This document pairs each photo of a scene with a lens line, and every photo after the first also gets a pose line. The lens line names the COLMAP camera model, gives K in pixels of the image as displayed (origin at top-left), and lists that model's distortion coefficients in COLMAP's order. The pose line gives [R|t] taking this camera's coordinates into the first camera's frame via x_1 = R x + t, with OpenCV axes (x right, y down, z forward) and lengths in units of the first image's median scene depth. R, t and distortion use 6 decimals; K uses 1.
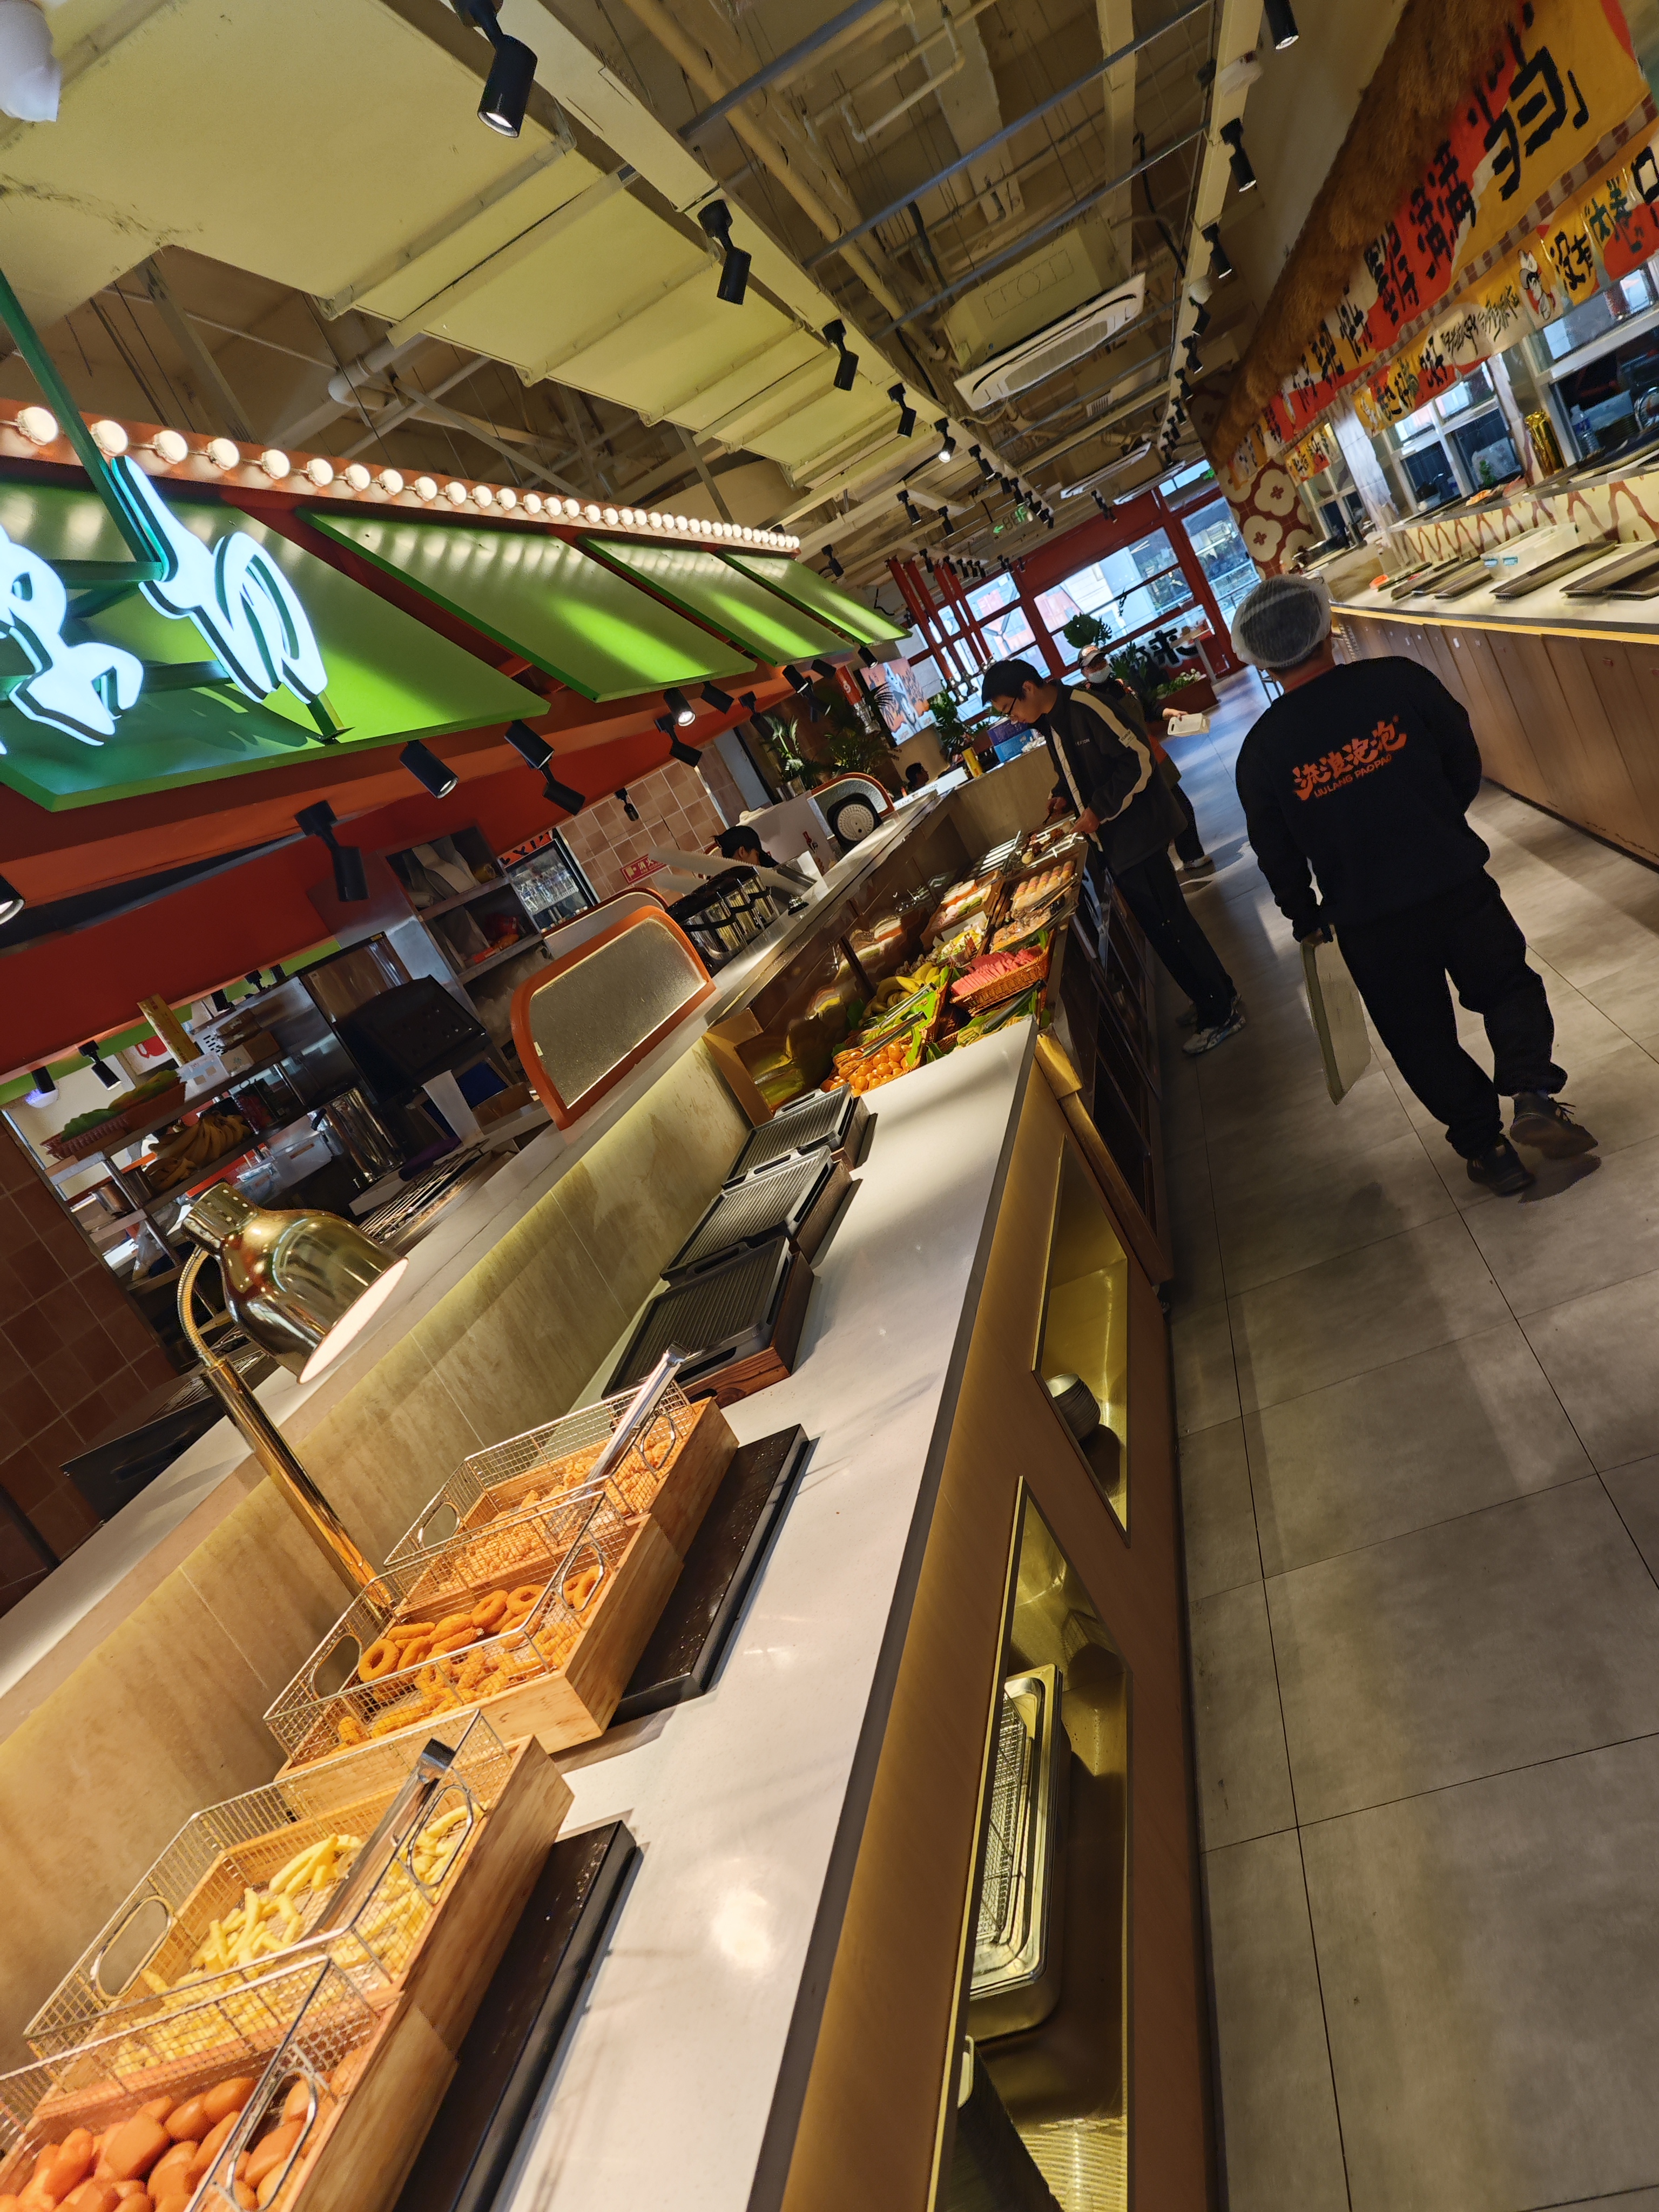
lens RADIAL K [[1520.5, 0, 826.6], [0, 1520.5, 1101.9], [0, 0, 1]] dist [-0.009099, 0.004728]
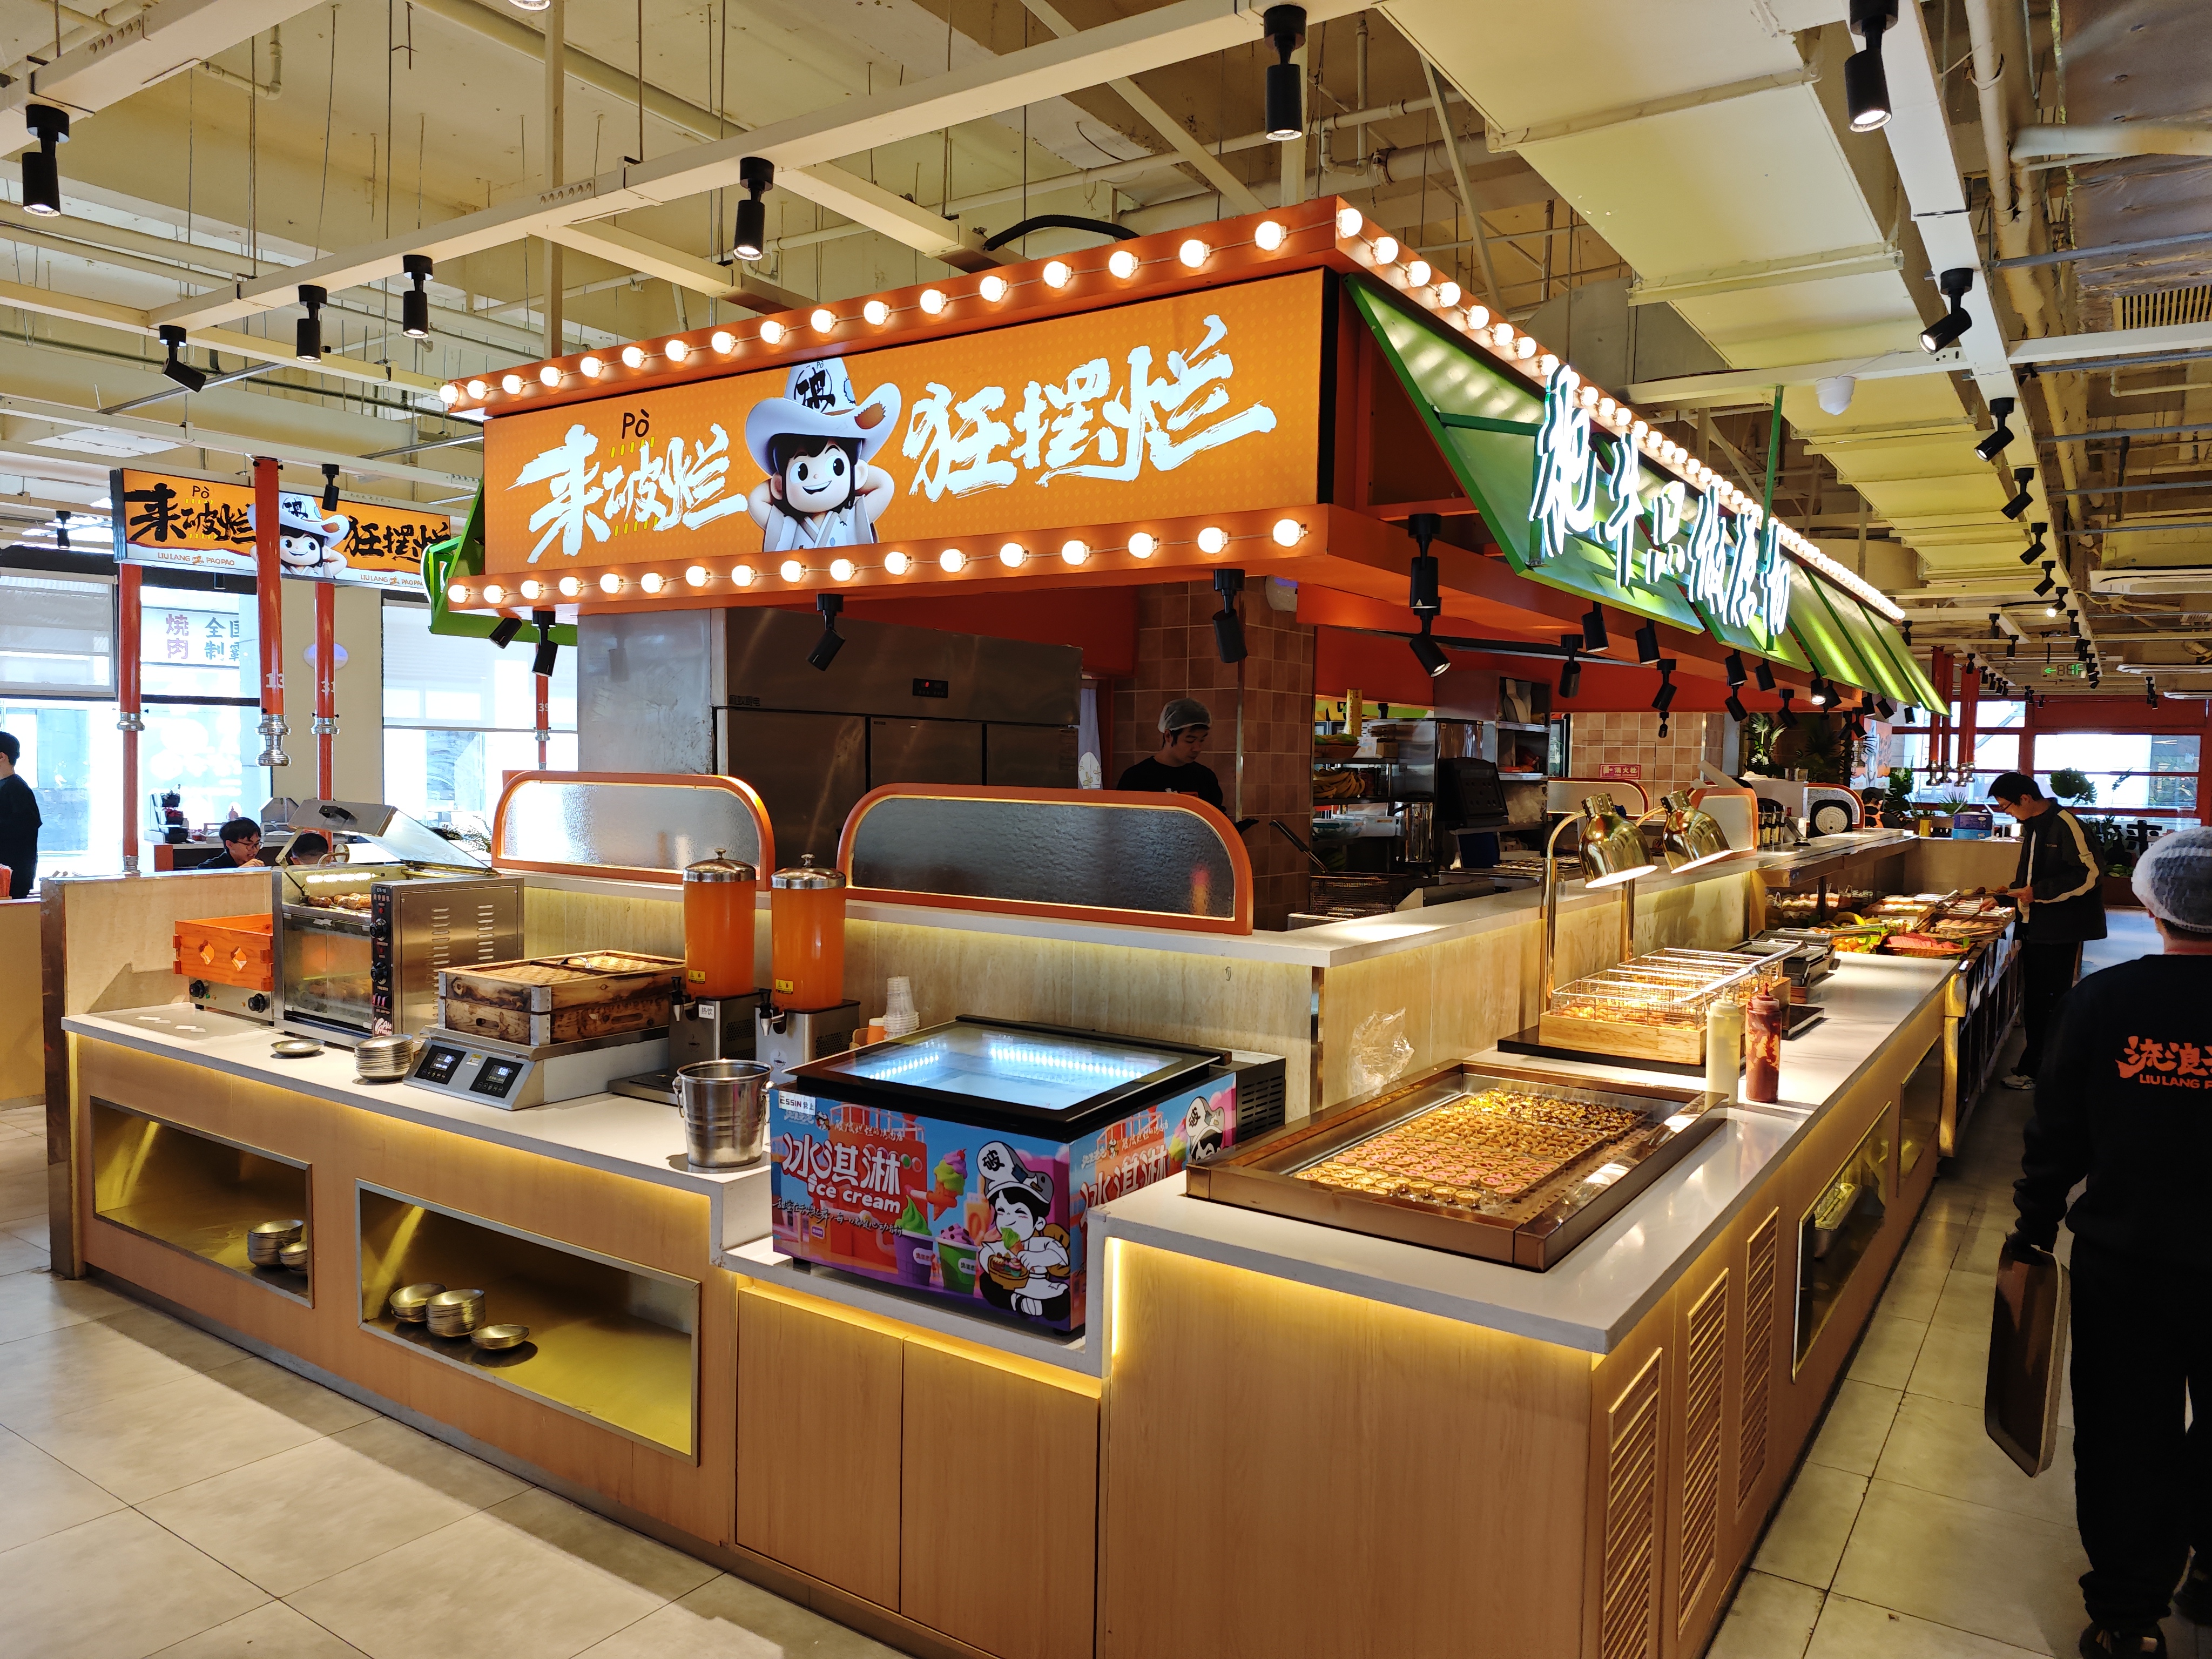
lens RADIAL K [[1520.5, 0, 1114.9], [0, 1520.5, 830.9], [0, 0, 1]] dist [-0.009099, 0.004728]
pose [[0.815743, 0.491992, -0.304150, -0.066721], [-0.516724, 0.856152, -0.000966, 0.114571], [0.259924, 0.157949, 0.952624, -0.314072]]
